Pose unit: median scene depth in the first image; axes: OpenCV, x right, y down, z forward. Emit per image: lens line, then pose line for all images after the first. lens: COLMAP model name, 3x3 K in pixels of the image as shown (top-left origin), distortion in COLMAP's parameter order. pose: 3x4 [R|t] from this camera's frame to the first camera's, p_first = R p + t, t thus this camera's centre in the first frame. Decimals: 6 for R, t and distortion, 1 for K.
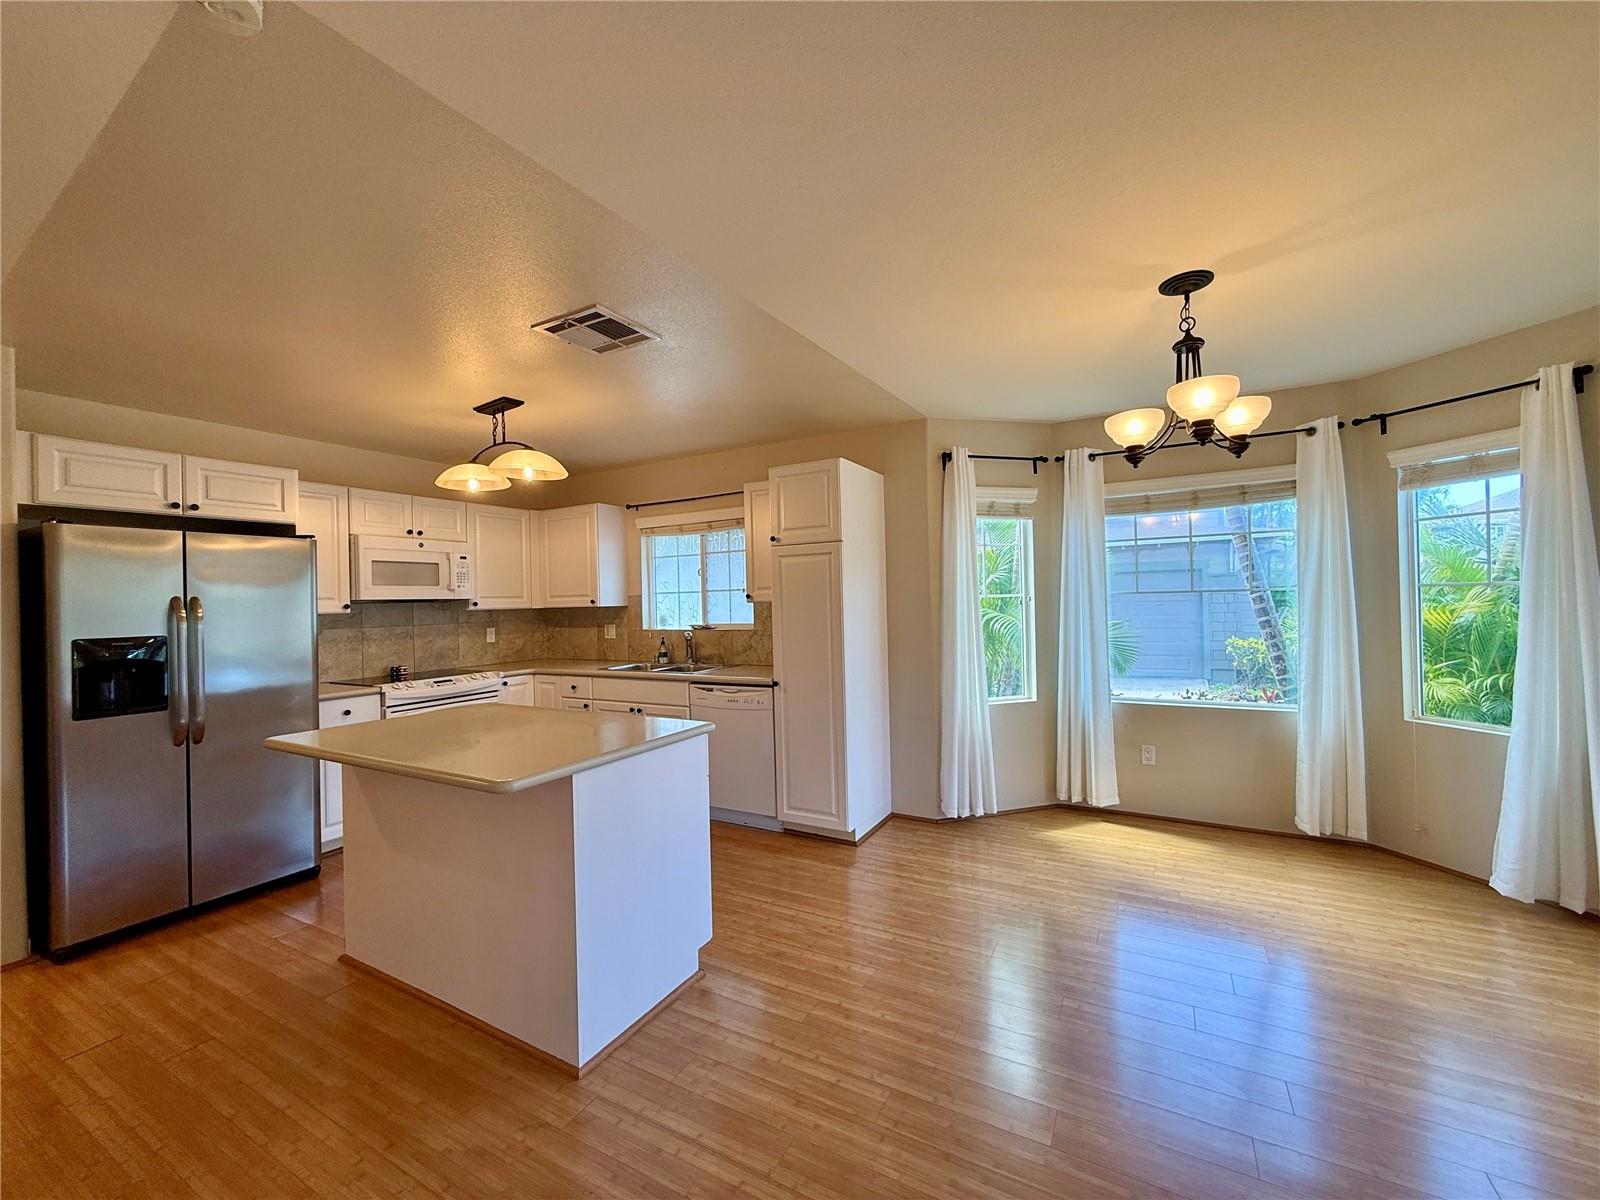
lens RADIAL K [[639.5, 0, 798.6], [0, 639.5, 600.2], [0, 0, 1]] dist [-0.001377, 0.000610]
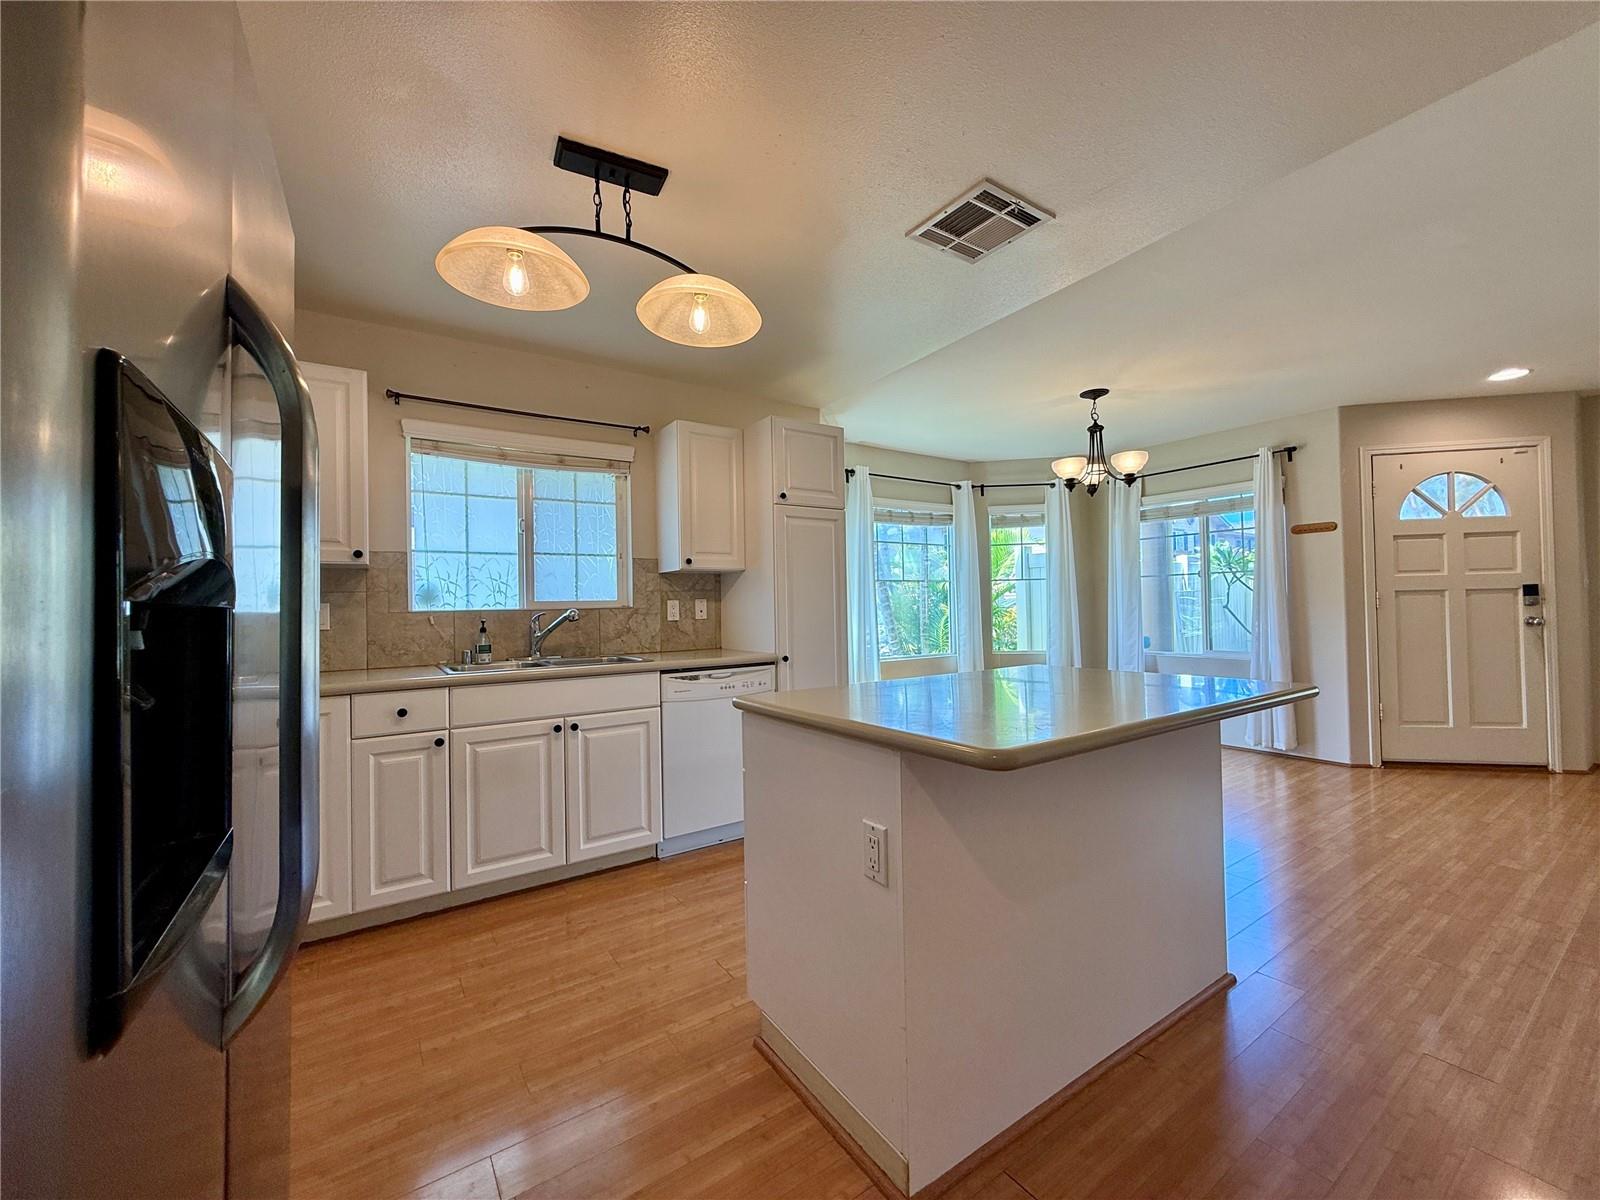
lens RADIAL K [[639.5, 0, 796.8], [0, 639.5, 600.5], [0, 0, 1]] dist [-0.001377, 0.000610]
pose [[0.454207, 0.024802, 0.890551, -0.791859], [0.007644, 0.999467, -0.031734, 0.075456], [-0.890864, 0.021221, 0.453775, 0.561287]]
